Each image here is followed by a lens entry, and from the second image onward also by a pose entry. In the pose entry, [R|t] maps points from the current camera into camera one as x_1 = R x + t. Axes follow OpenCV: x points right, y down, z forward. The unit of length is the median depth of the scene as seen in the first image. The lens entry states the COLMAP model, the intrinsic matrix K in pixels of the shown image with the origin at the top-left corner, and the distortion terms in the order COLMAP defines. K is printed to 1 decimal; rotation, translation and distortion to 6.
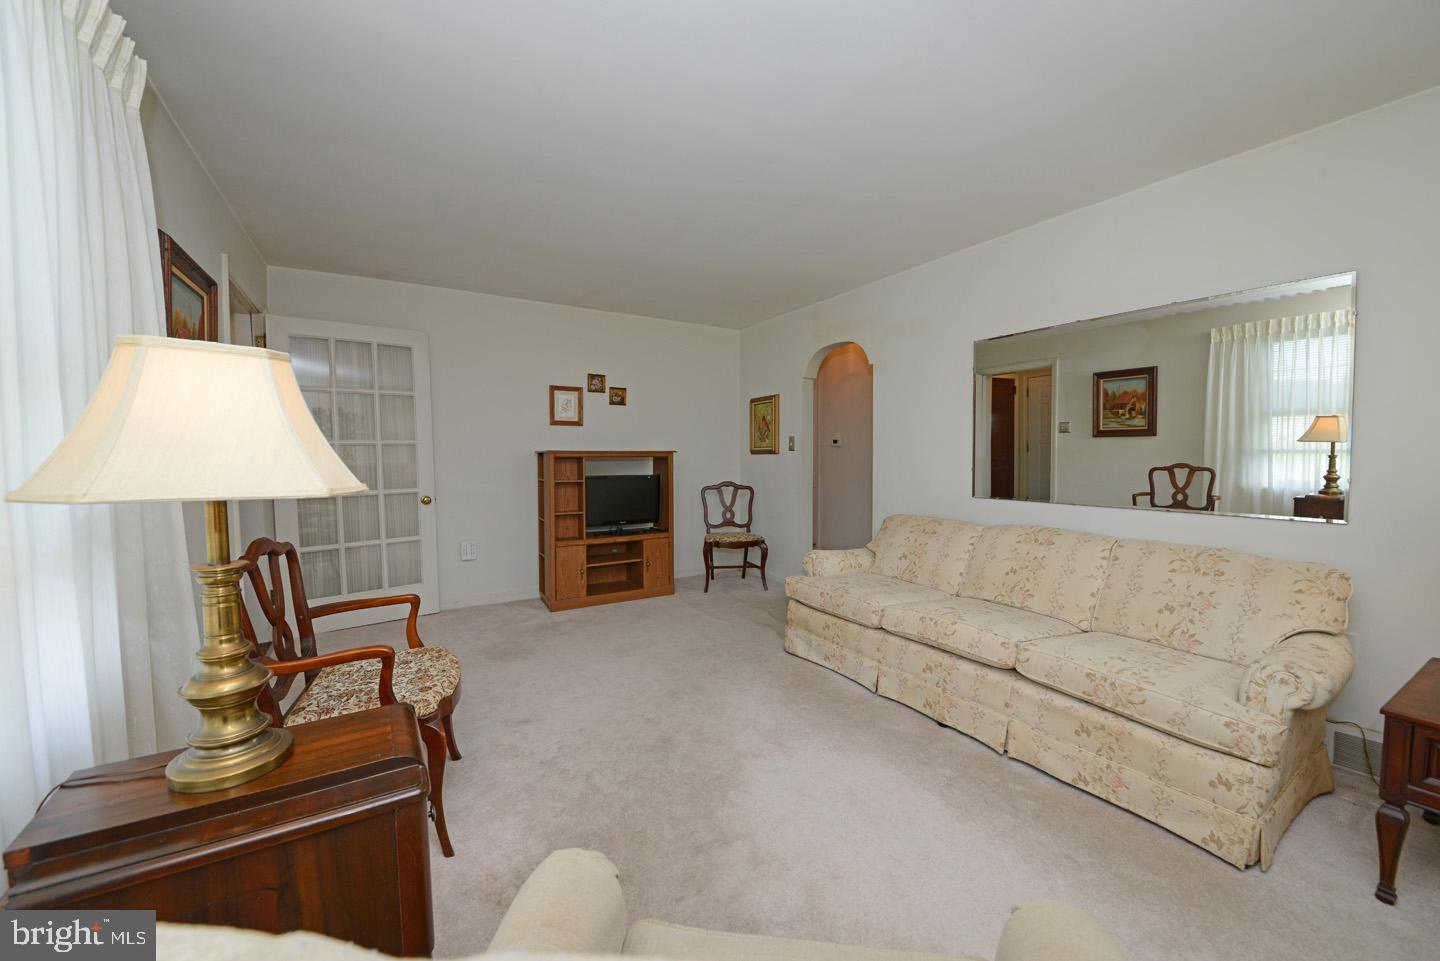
lens RADIAL K [[552.6, 0, 727.0], [0, 552.6, 477.6], [0, 0, 1]] dist [-0.000719, -0.007369]
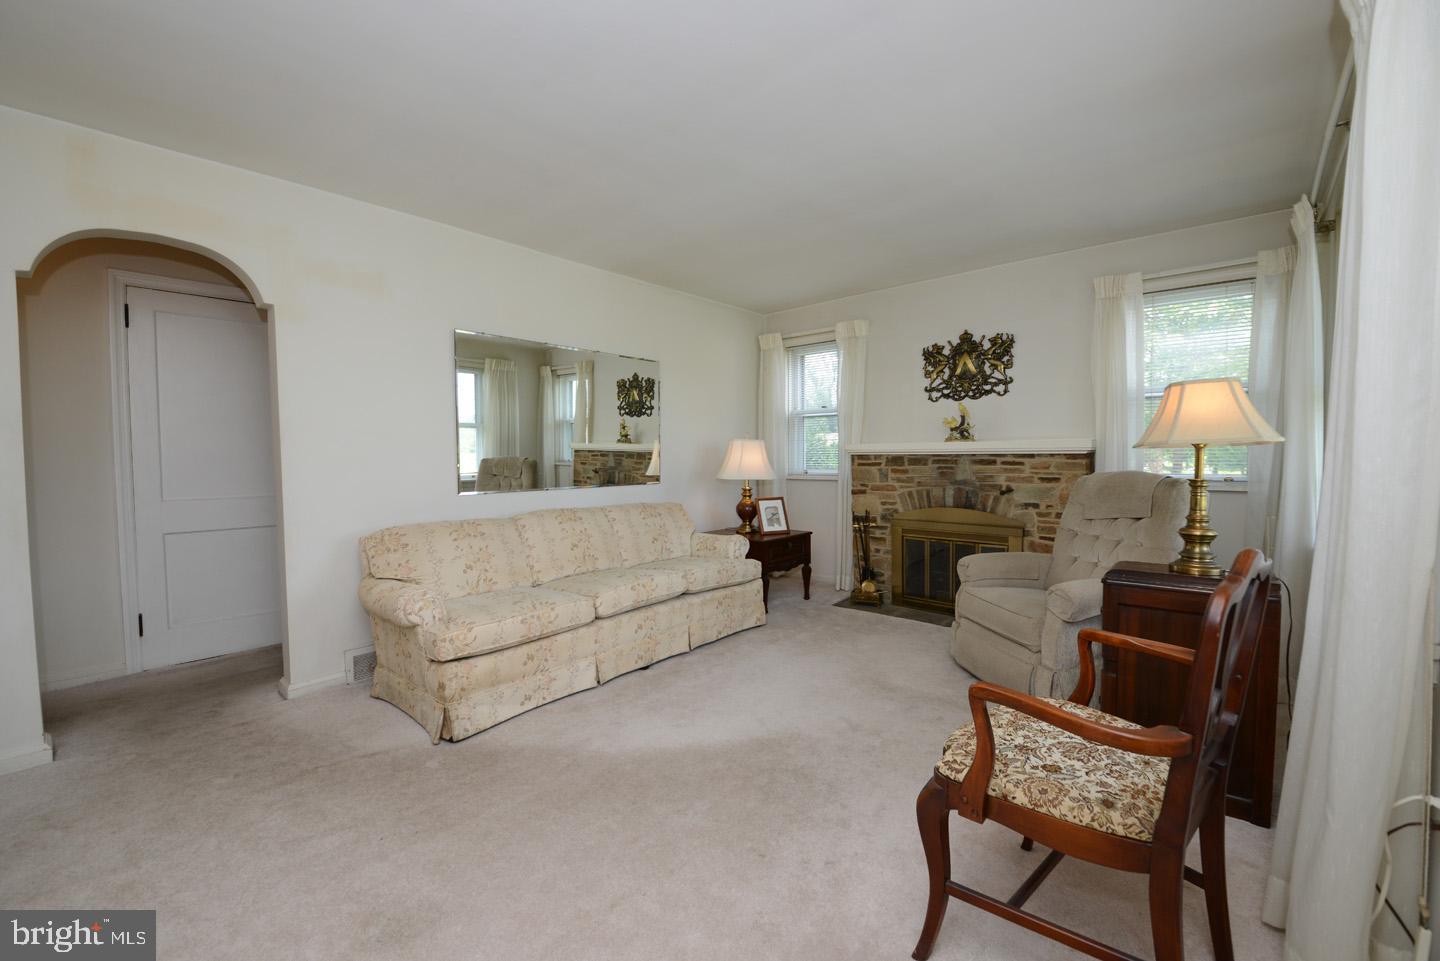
lens RADIAL K [[588.2, 0, 718.2], [0, 588.2, 478.2], [0, 0, 1]] dist [0.013714, -0.023387]
pose [[-0.294454, -0.028836, 0.955231, -0.503670], [0.054793, 0.997391, 0.046999, -0.013171], [-0.954094, 0.066178, -0.292105, 0.681056]]
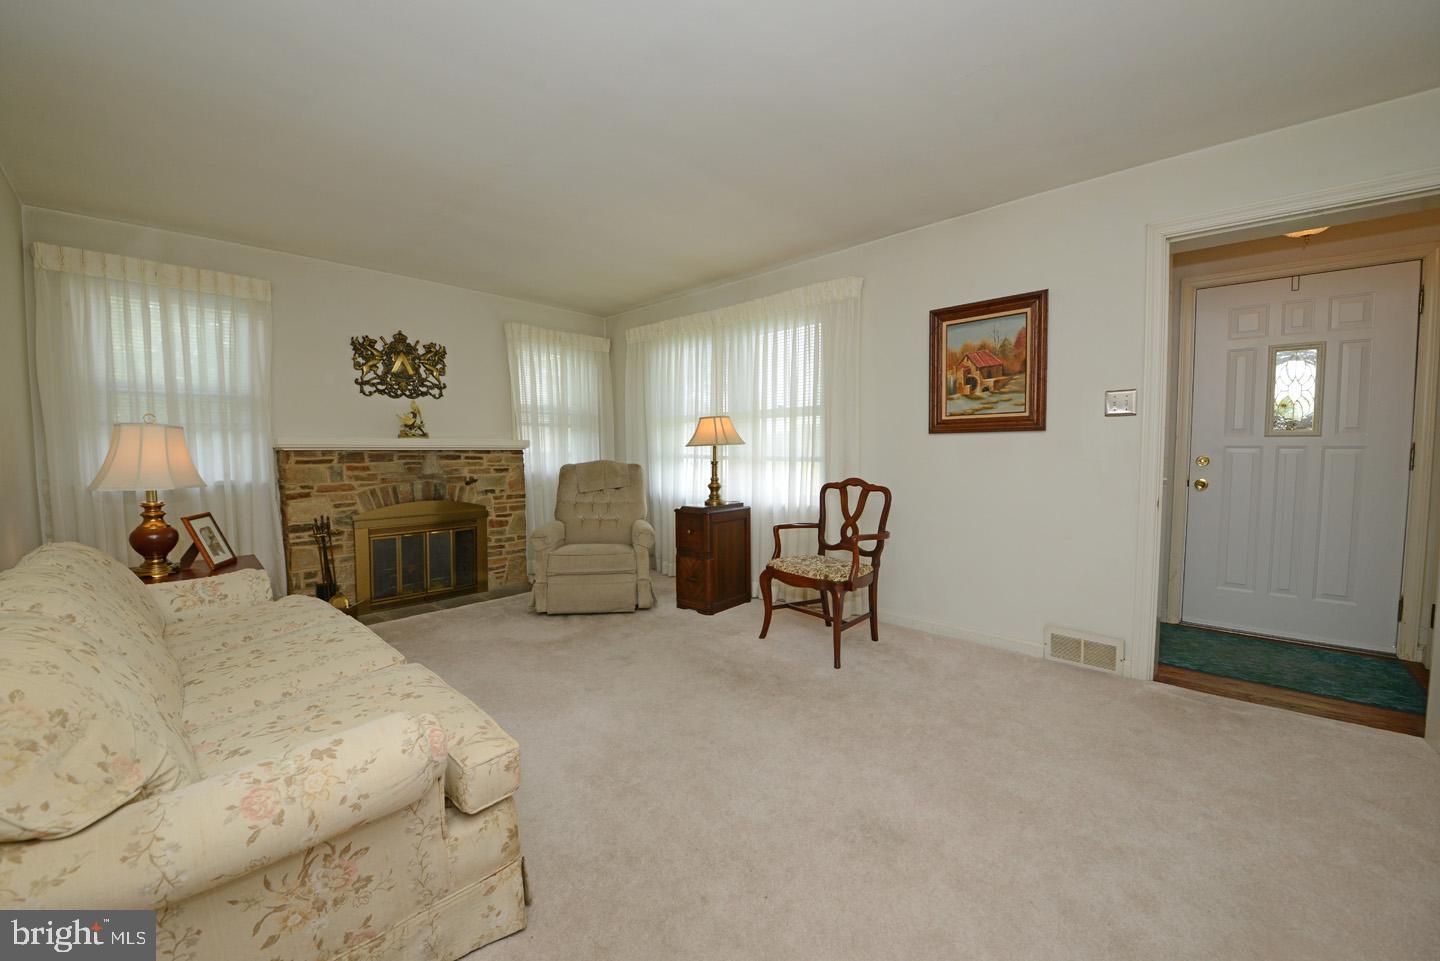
lens RADIAL K [[552.6, 0, 727.0], [0, 552.6, 477.6], [0, 0, 1]] dist [-0.000719, -0.007369]
pose [[-0.961567, 0.023605, -0.273553, 0.050422], [-0.003505, 0.995161, 0.098192, -0.033797], [0.274547, 0.095377, -0.956832, 1.082121]]
